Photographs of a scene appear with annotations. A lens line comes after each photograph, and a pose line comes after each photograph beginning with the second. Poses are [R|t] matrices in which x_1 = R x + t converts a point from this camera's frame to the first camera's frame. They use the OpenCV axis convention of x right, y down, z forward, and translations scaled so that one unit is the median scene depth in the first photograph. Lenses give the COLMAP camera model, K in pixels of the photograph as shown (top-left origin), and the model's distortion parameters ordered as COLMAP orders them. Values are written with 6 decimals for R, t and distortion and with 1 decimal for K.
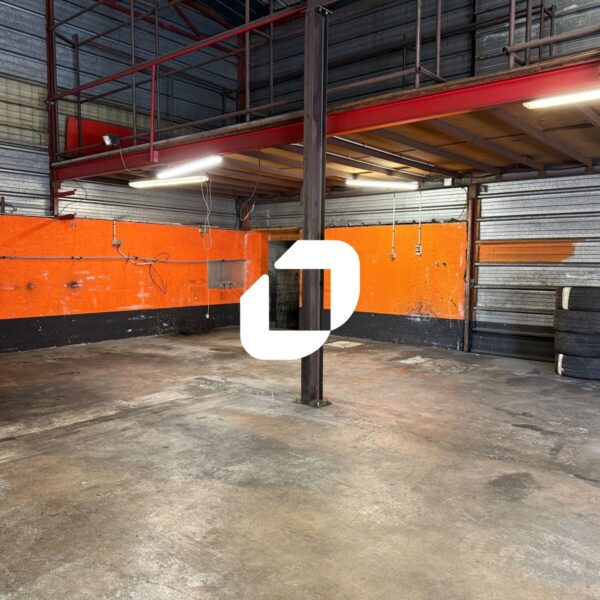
lens RADIAL K [[561.0, 0, 290.8], [0, 561.0, 299.6], [0, 0, 1]] dist [0.030038, 0.000000]
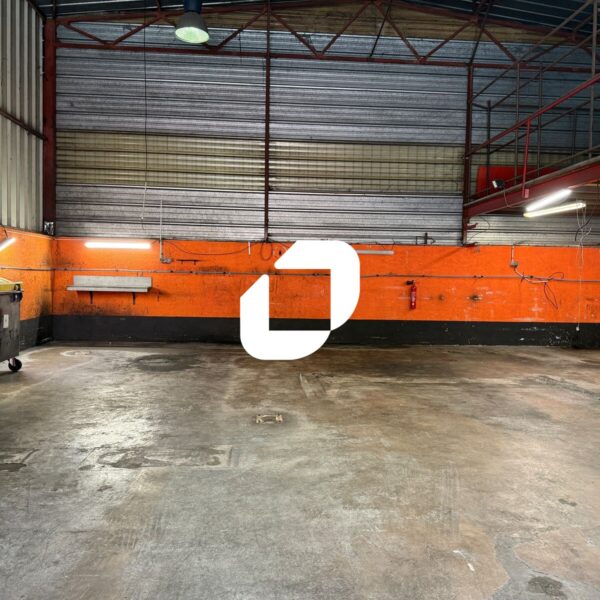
lens RADIAL K [[561.0, 0, 296.4], [0, 561.0, 309.9], [0, 0, 1]] dist [0.030038, 0.000000]
pose [[0.695684, 0.043928, -0.717004, 0.248409], [-0.059350, 0.998231, 0.003573, 0.020064], [0.715892, 0.040068, 0.697060, -0.169875]]
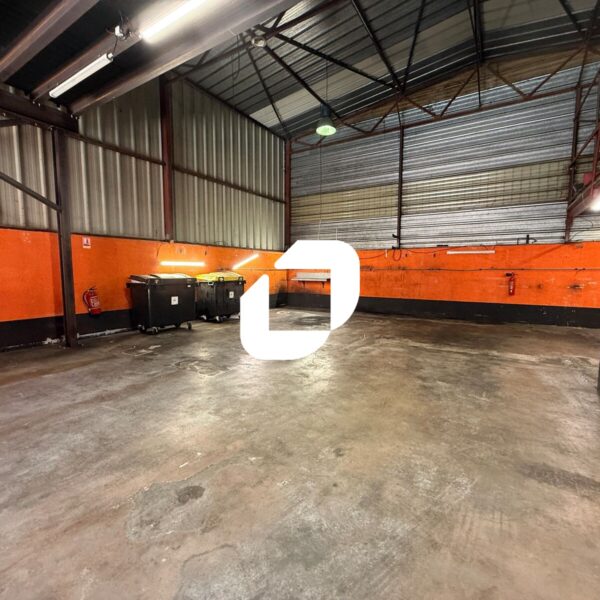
lens RADIAL K [[319.7, 0, 302.0], [0, 319.7, 299.7], [0, 0, 1]] dist [0.001276, 0.000546]
pose [[0.136302, 0.080590, -0.987384, 0.360428], [-0.068746, 0.995052, 0.071726, -0.004318], [0.988279, 0.058103, 0.141168, 0.172227]]
